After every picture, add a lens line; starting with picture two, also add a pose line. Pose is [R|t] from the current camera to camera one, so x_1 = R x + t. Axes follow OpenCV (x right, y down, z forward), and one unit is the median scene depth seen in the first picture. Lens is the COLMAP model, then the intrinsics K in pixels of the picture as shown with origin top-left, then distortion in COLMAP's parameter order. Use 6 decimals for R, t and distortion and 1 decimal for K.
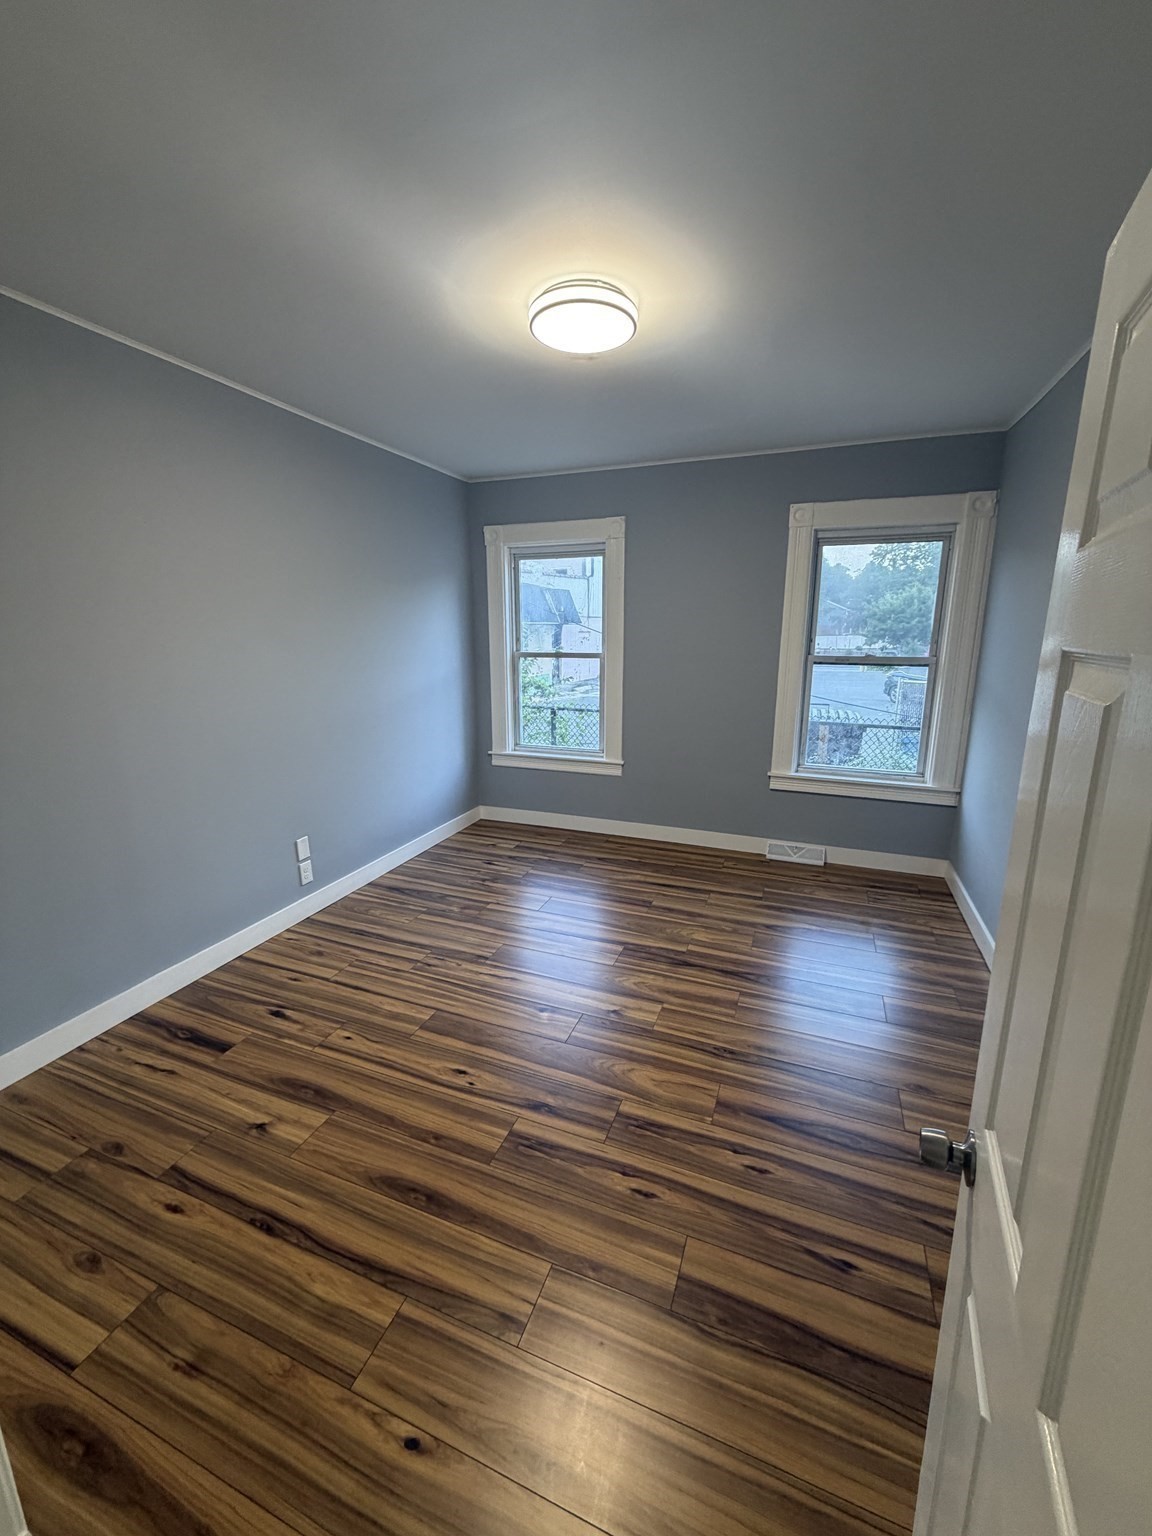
lens RADIAL K [[615.7, 0, 570.3], [0, 615.7, 761.5], [0, 0, 1]] dist [-0.000149, -0.000022]
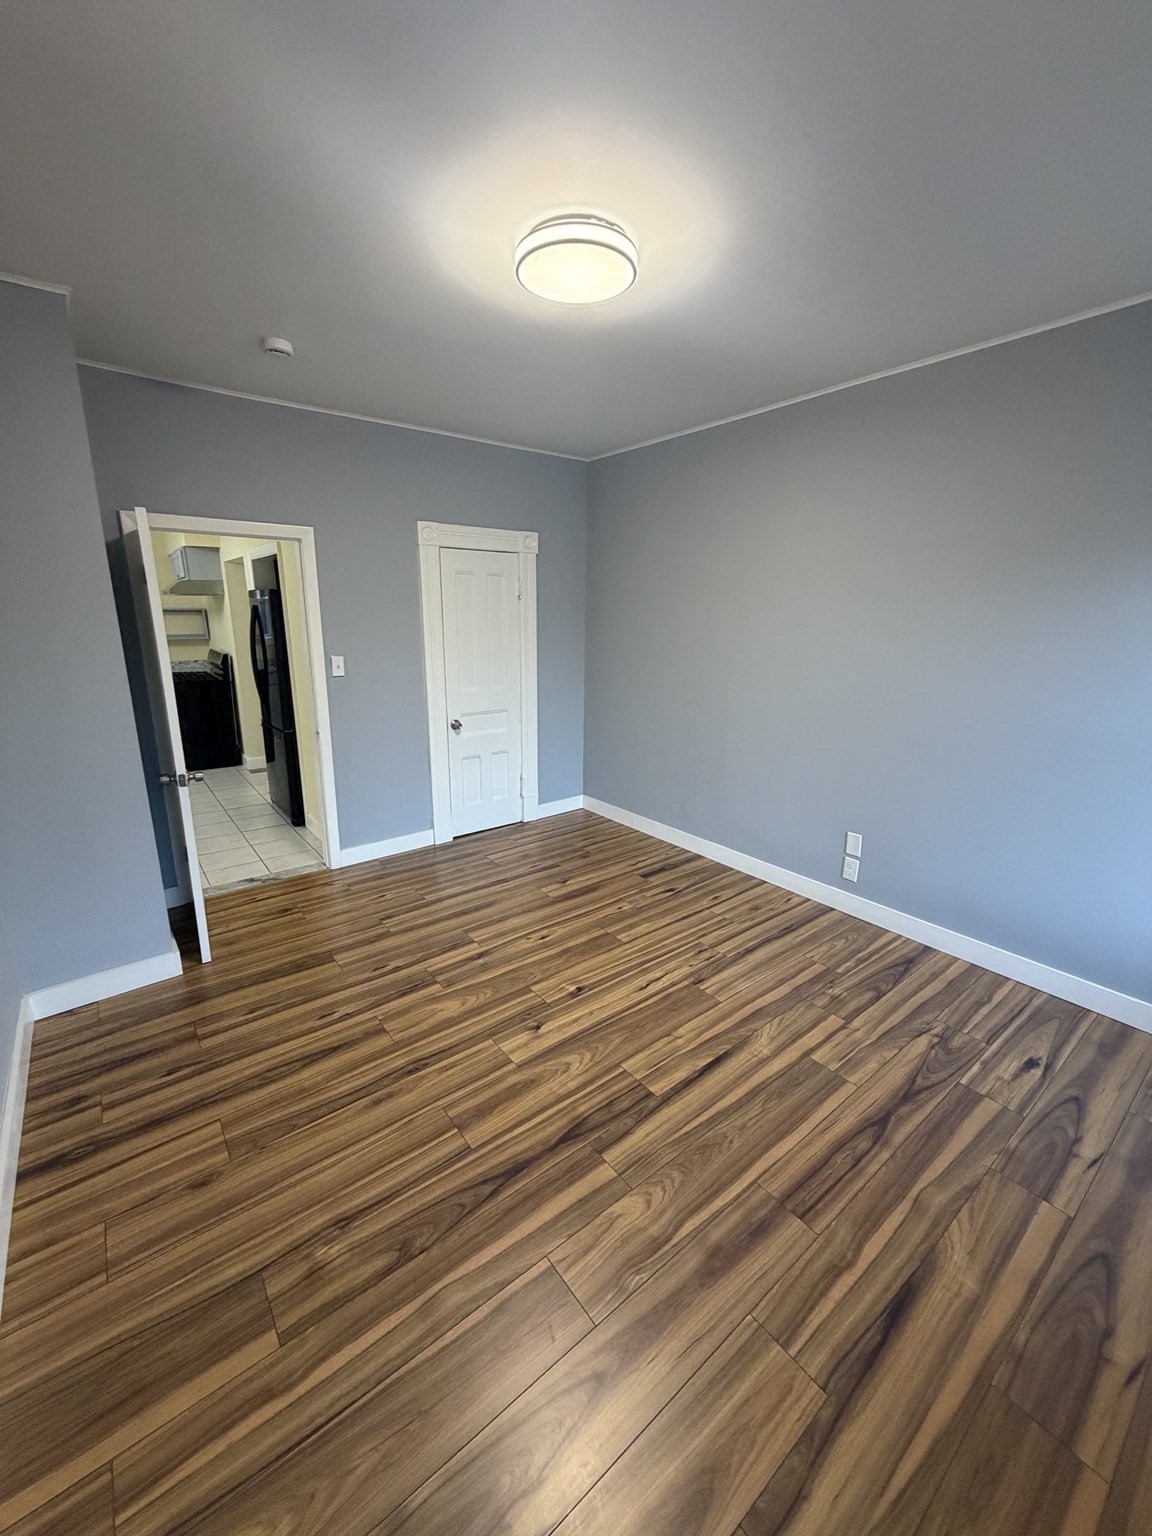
lens RADIAL K [[613.3, 0, 582.5], [0, 613.3, 763.5], [0, 0, 1]] dist [-0.000634, -0.000041]
pose [[-0.501192, 0.205552, -0.840568, 0.733571], [-0.188039, 0.922296, 0.337657, -0.287993], [0.844658, 0.327290, -0.423596, 1.314968]]
